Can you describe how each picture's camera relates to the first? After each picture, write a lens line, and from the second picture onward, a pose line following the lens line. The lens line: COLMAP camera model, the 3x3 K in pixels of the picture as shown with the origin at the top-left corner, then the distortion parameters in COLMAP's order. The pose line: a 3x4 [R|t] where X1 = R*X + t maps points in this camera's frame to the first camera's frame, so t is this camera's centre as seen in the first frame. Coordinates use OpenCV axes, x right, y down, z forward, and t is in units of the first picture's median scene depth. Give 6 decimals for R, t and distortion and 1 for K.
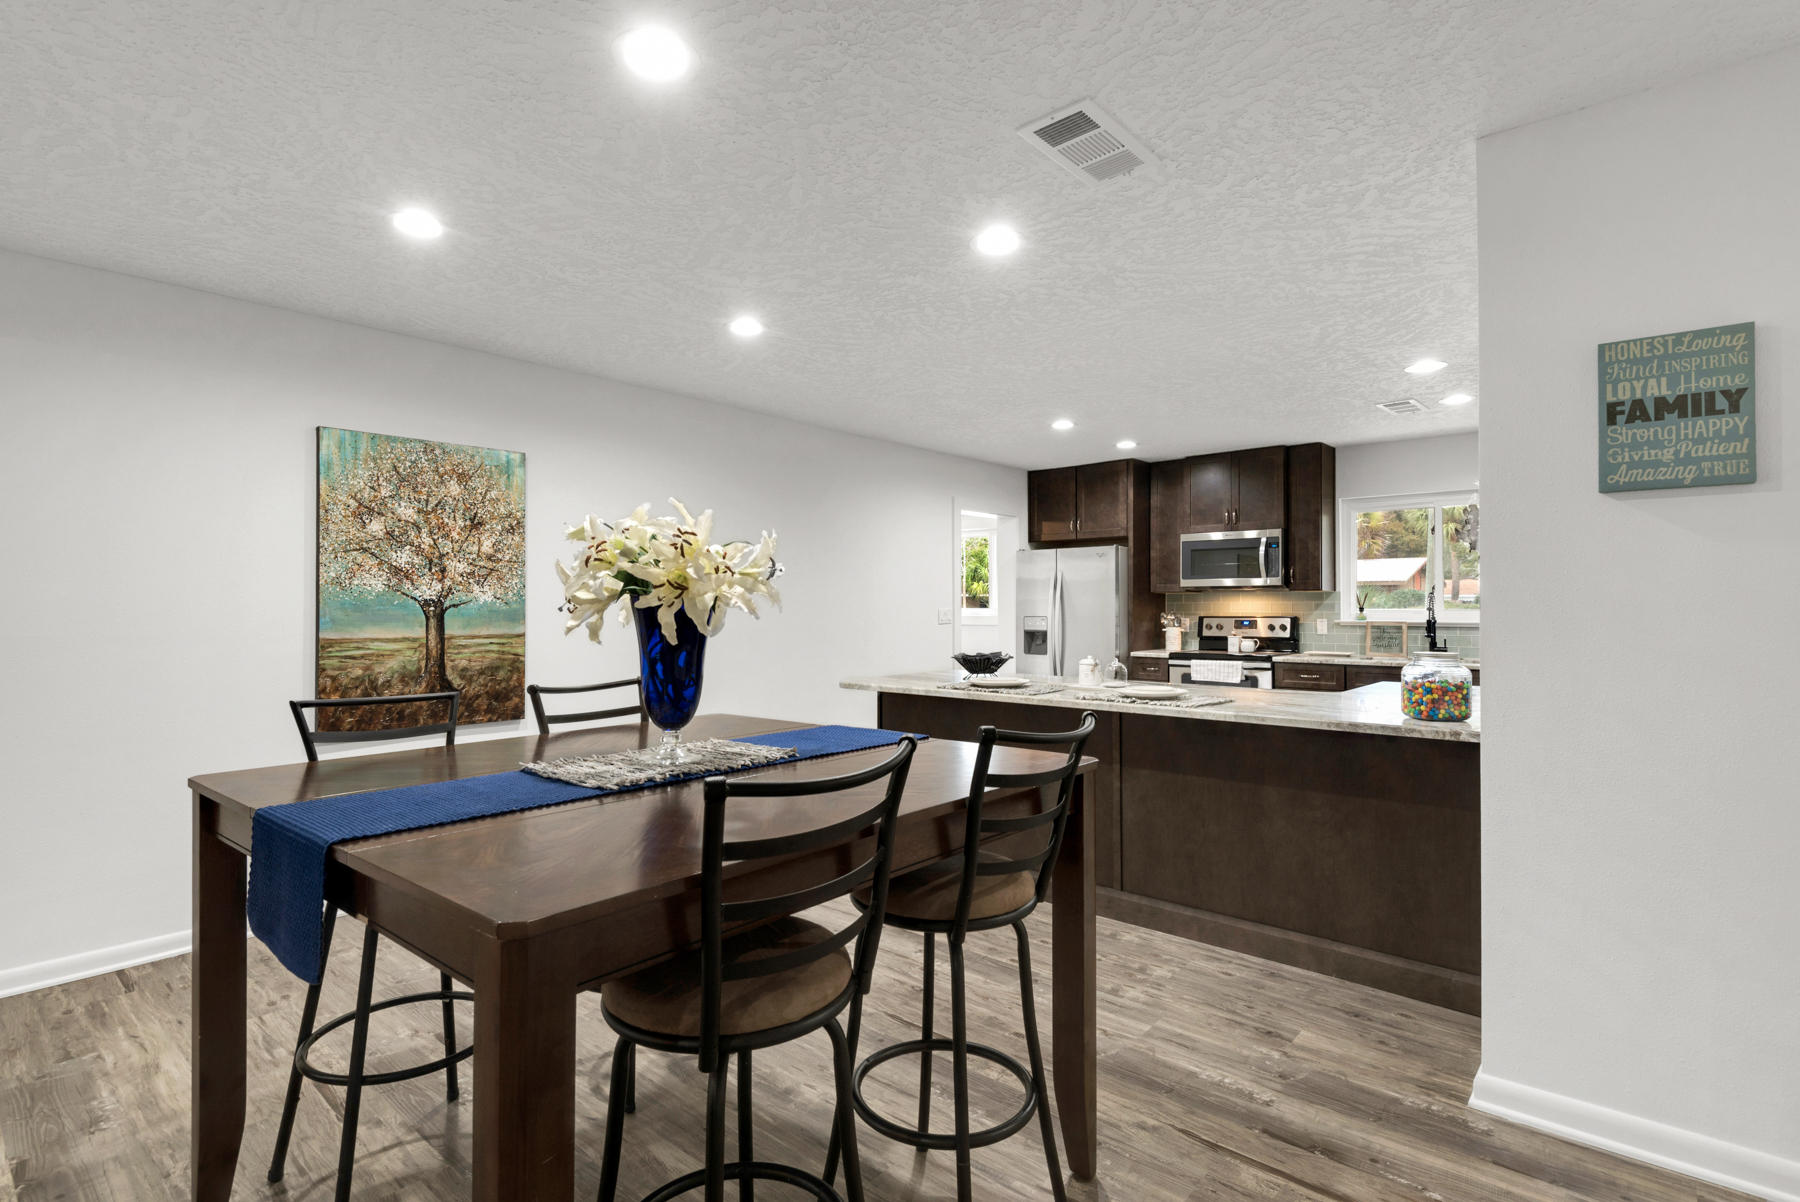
lens RADIAL K [[853.5, 0, 904.4], [0, 853.5, 596.7], [0, 0, 1]] dist [-0.005338, -0.001559]
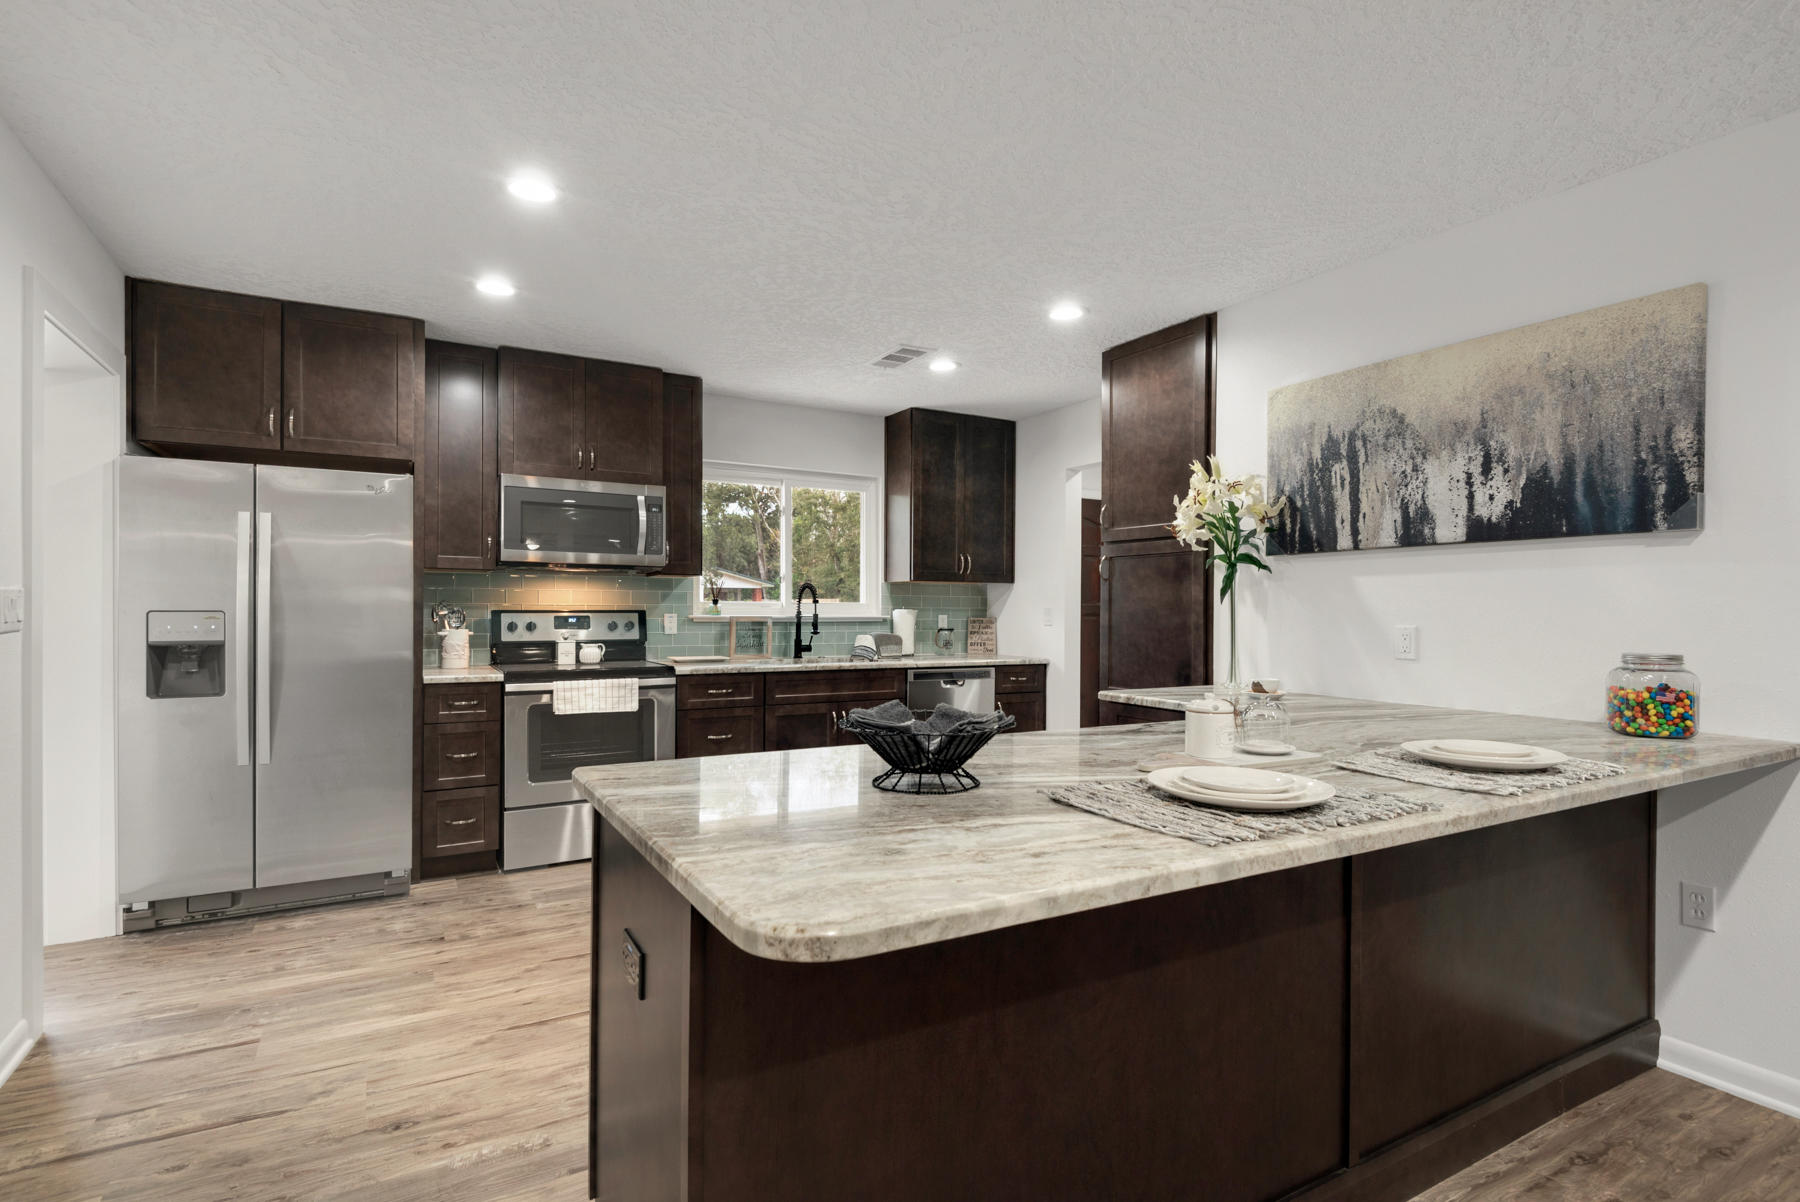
lens RADIAL K [[853.5, 0, 860.9], [0, 853.5, 616.8], [0, 0, 1]] dist [-0.005338, -0.001559]
pose [[0.340209, -0.007873, 0.940317, -0.161294], [-0.020319, 0.999670, 0.015722, 0.013594], [-0.940130, -0.024455, 0.339936, 0.586403]]
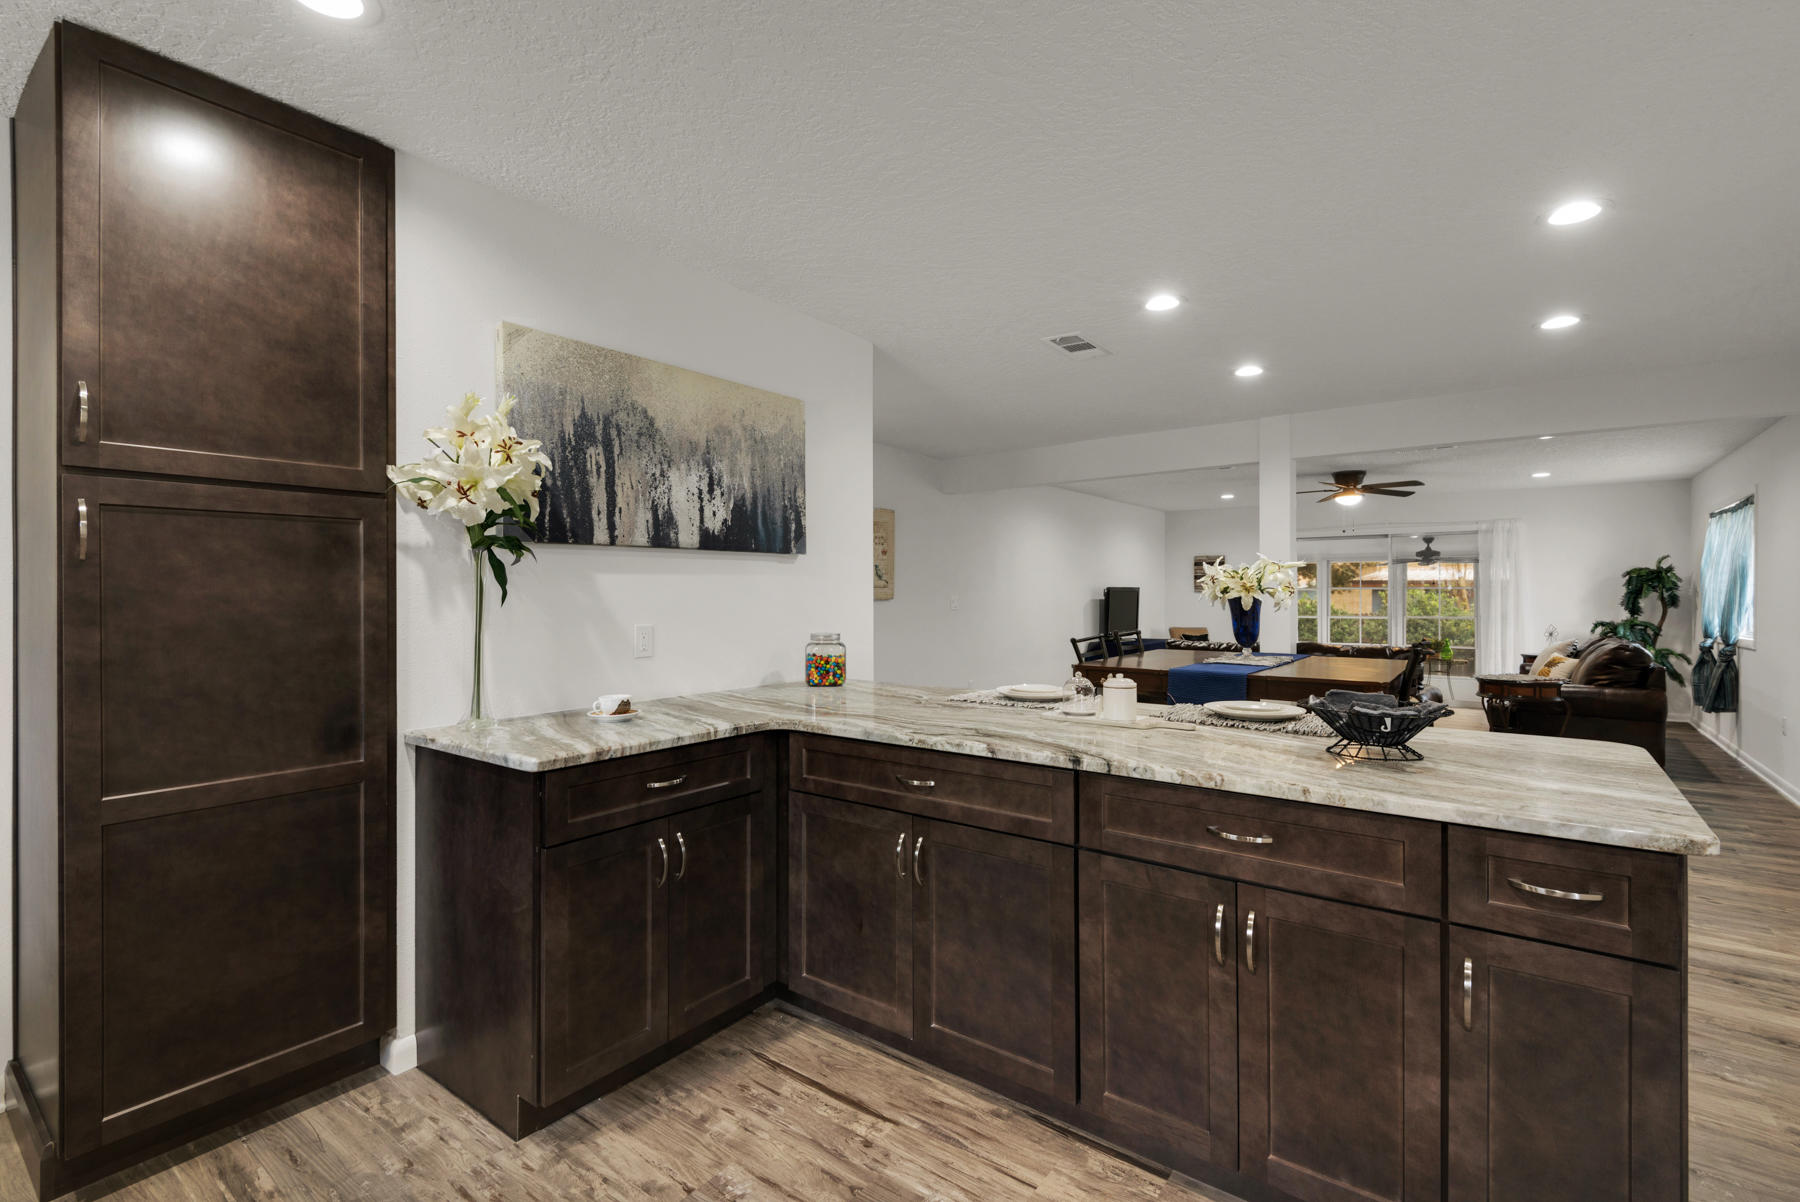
lens RADIAL K [[810.8, 0, 923.9], [0, 810.8, 600.6], [0, 0, 1]] dist [-0.001851, -0.002820]
pose [[-0.994493, 0.005069, -0.104684, 0.248277], [0.005821, 0.999959, -0.006879, 0.010466], [0.104644, -0.007450, -0.994482, 0.911570]]
